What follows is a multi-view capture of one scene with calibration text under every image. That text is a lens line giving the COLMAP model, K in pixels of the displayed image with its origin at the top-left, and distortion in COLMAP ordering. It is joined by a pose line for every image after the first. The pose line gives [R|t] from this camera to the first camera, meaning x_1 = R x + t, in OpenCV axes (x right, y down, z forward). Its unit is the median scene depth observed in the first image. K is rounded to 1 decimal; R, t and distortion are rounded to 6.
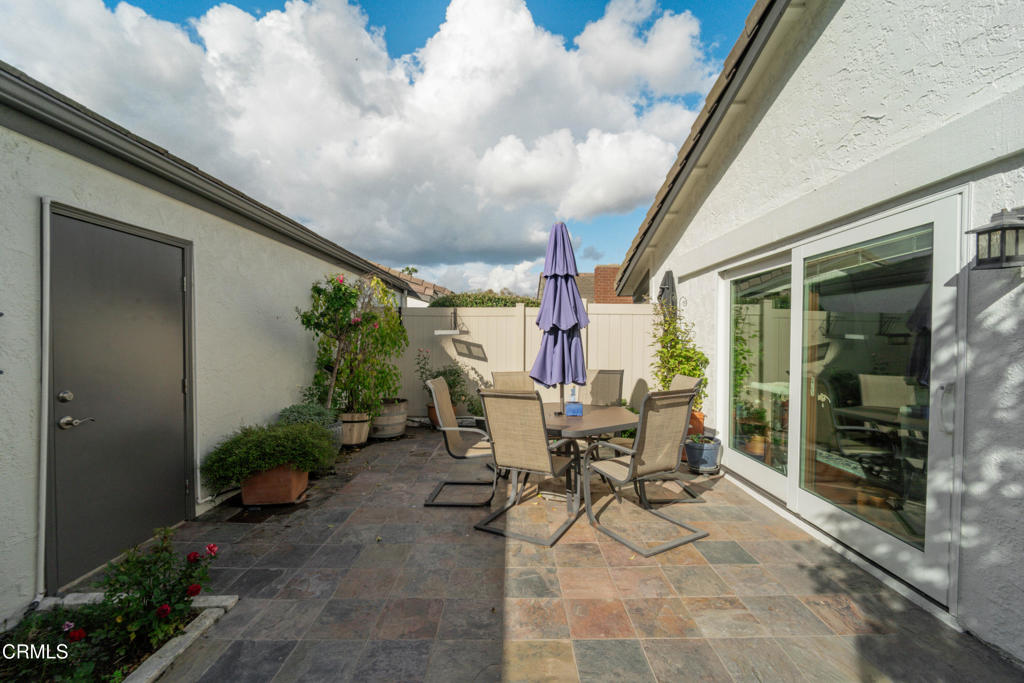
lens RADIAL K [[425.6, 0, 513.7], [0, 425.6, 344.3], [0, 0, 1]] dist [-0.017628, 0.000385]
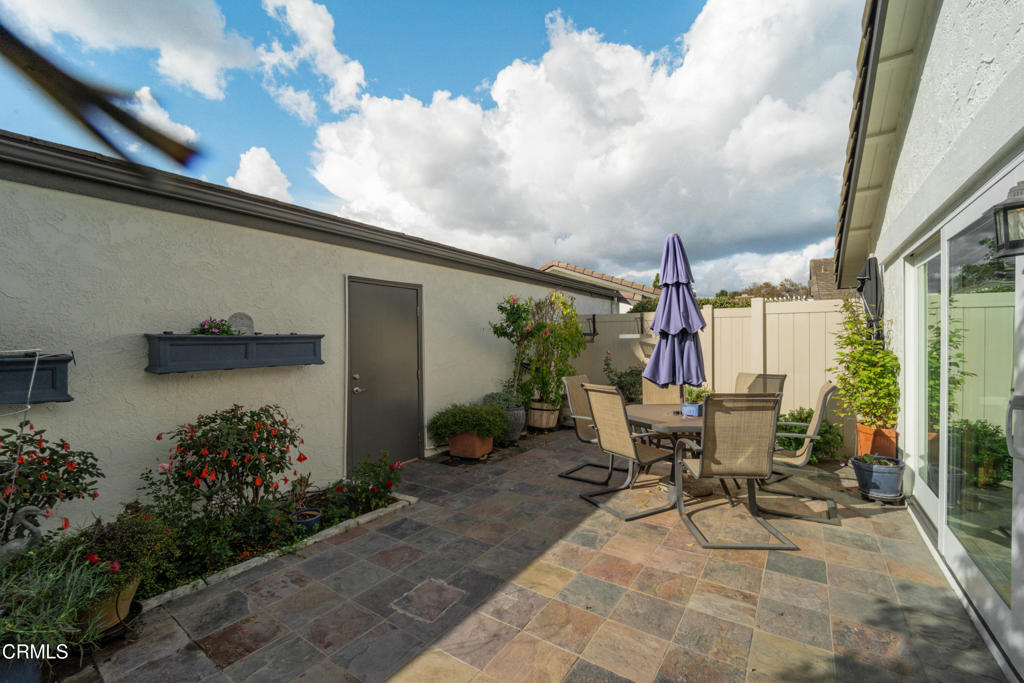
lens RADIAL K [[425.6, 0, 512.3], [0, 425.6, 344.5], [0, 0, 1]] dist [-0.017628, 0.000385]
pose [[0.818194, -0.007962, -0.574888, 0.411854], [0.005949, 0.999968, -0.005382, -0.004601], [0.574912, 0.000983, 0.818215, -0.115051]]
